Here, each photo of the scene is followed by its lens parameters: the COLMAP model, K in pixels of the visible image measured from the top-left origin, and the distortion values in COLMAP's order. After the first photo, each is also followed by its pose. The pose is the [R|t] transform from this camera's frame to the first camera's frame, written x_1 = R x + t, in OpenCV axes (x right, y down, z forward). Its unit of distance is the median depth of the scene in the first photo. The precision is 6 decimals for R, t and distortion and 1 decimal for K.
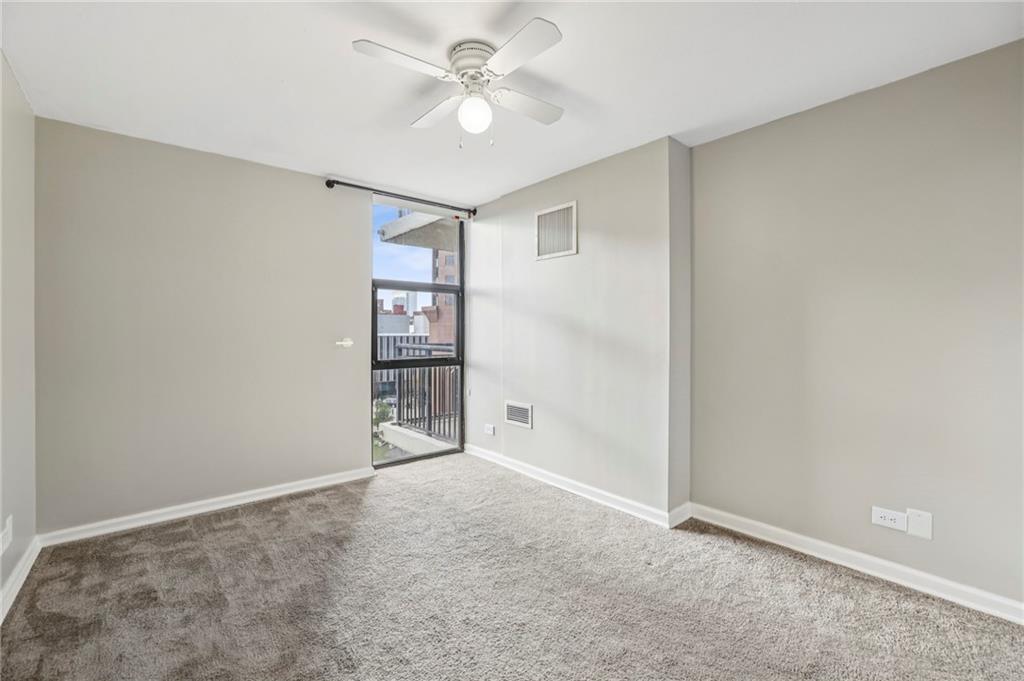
lens RADIAL K [[442.5, 0, 511.9], [0, 442.5, 328.2], [0, 0, 1]] dist [-0.039119, 0.012654]
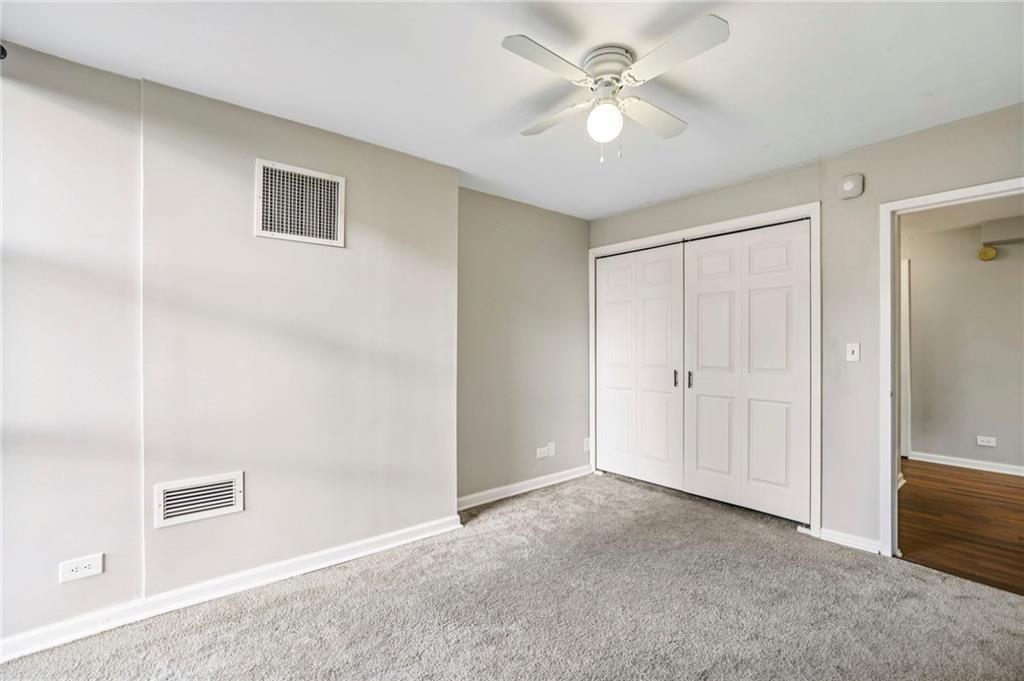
lens RADIAL K [[446.1, 0, 511.0], [0, 446.1, 340.9], [0, 0, 1]] dist [-0.039931, 0.013731]
pose [[0.021909, 0.007618, 0.999731, -0.611630], [-0.005220, 0.999958, -0.007505, -0.002510], [-0.999746, -0.005054, 0.021948, 0.690423]]
